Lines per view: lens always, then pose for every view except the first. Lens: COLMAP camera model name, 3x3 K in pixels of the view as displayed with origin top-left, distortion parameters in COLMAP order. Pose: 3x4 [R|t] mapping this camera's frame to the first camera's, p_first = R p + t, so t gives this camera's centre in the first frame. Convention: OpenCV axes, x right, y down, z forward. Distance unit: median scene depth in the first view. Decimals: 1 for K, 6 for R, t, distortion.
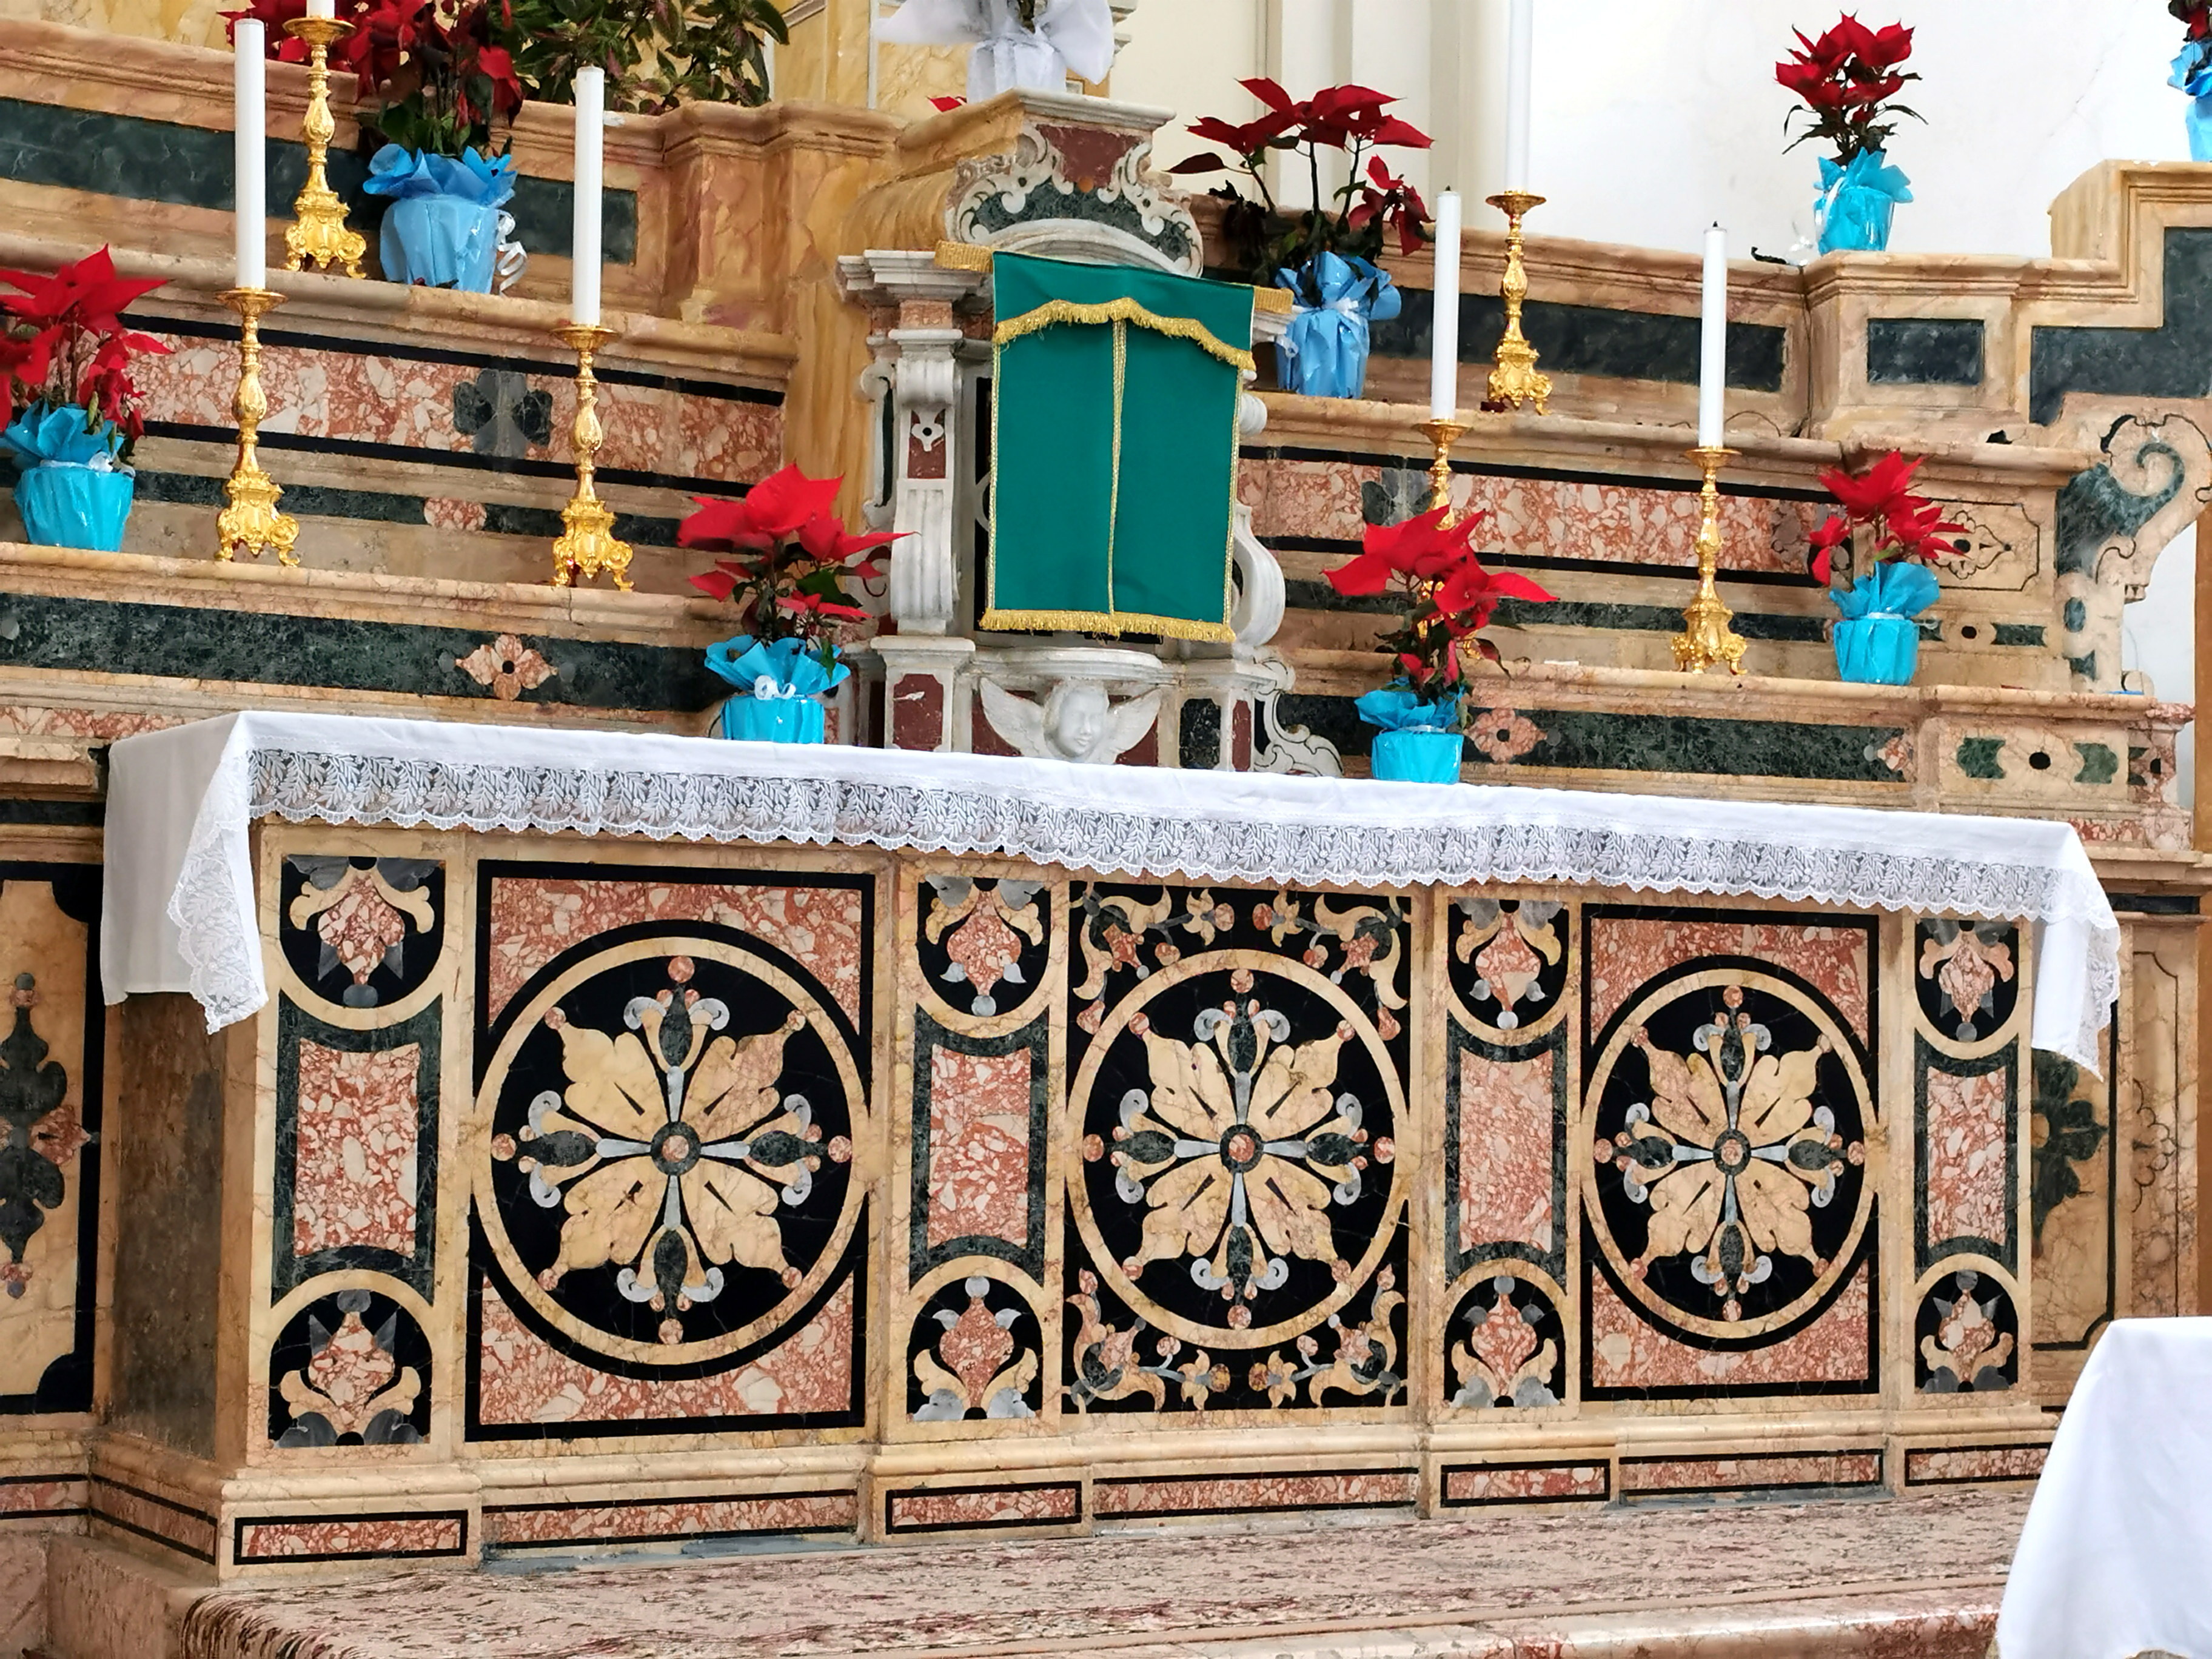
lens RADIAL K [[3953.8, 0, 1096.8], [0, 3953.8, 832.2], [0, 0, 1]] dist [-0.315597, 0.000000]
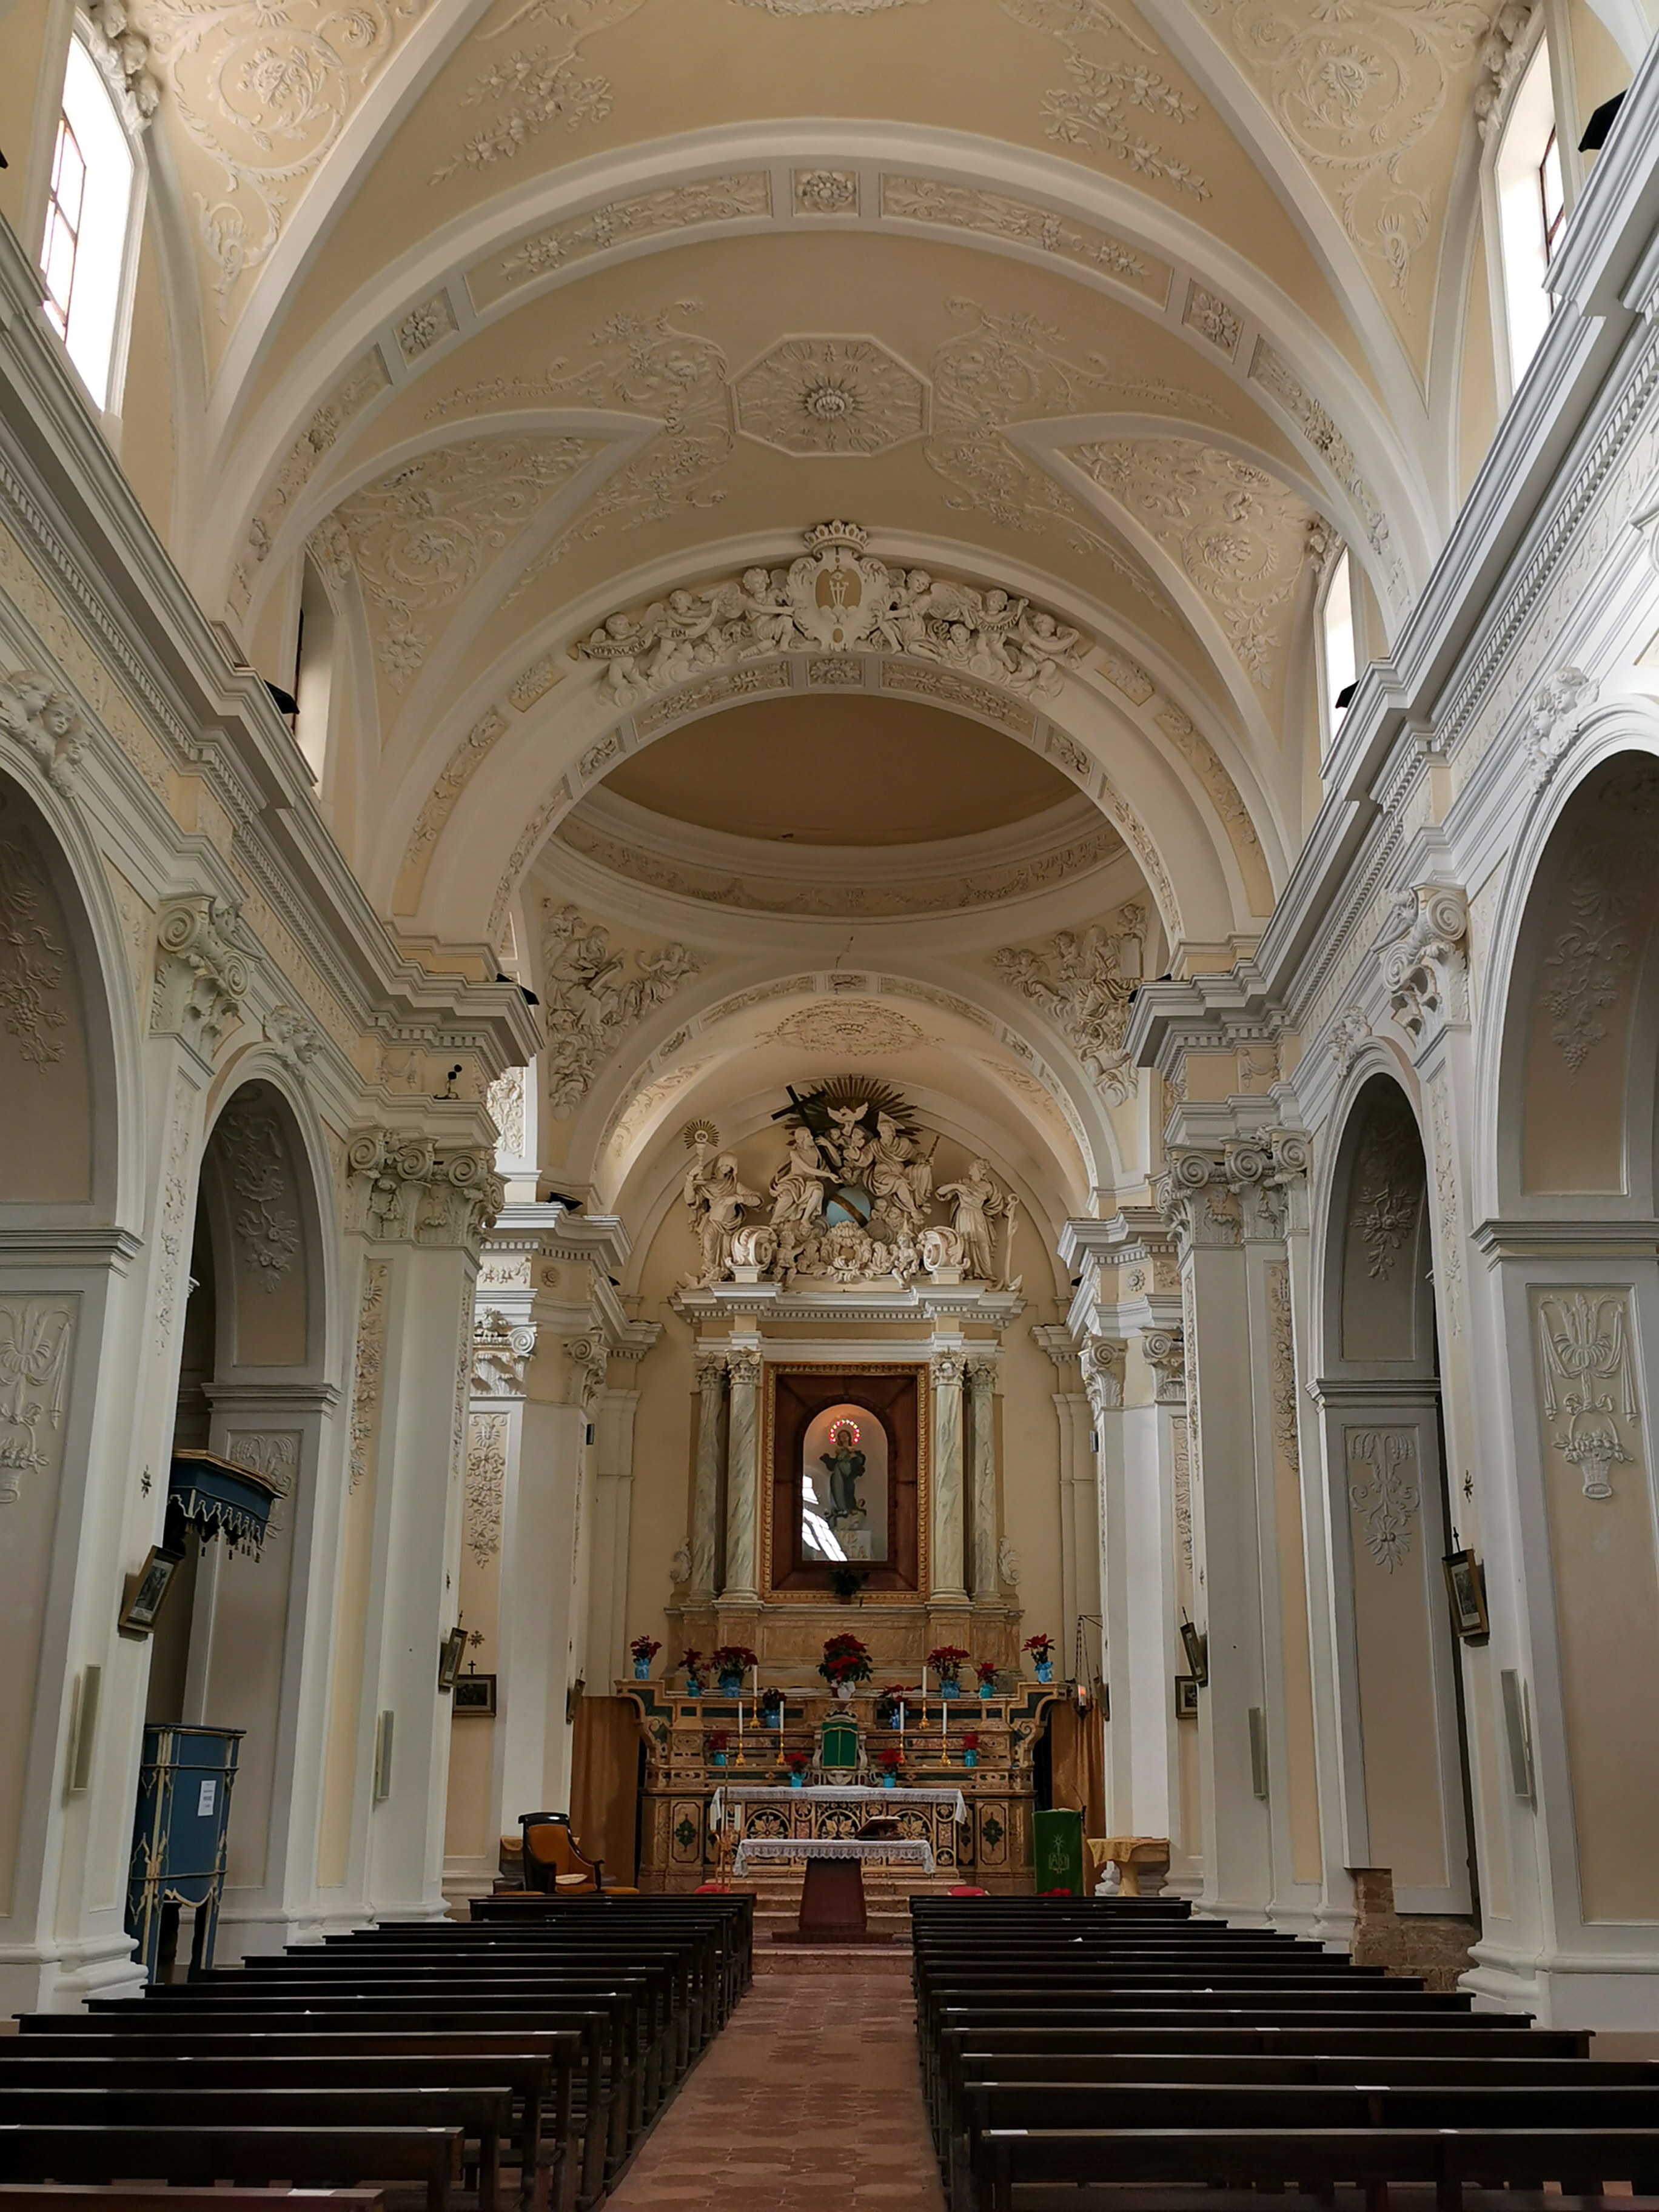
lens RADIAL K [[2265.6, 0, 834.1], [0, 2265.6, 1108.3], [0, 0, 1]] dist [-0.012235, 0.000000]
pose [[0.861504, -0.164358, -0.480414, 2.611909], [0.035391, 0.963297, -0.266095, -0.127608], [0.506516, 0.212239, 0.835701, -3.398287]]
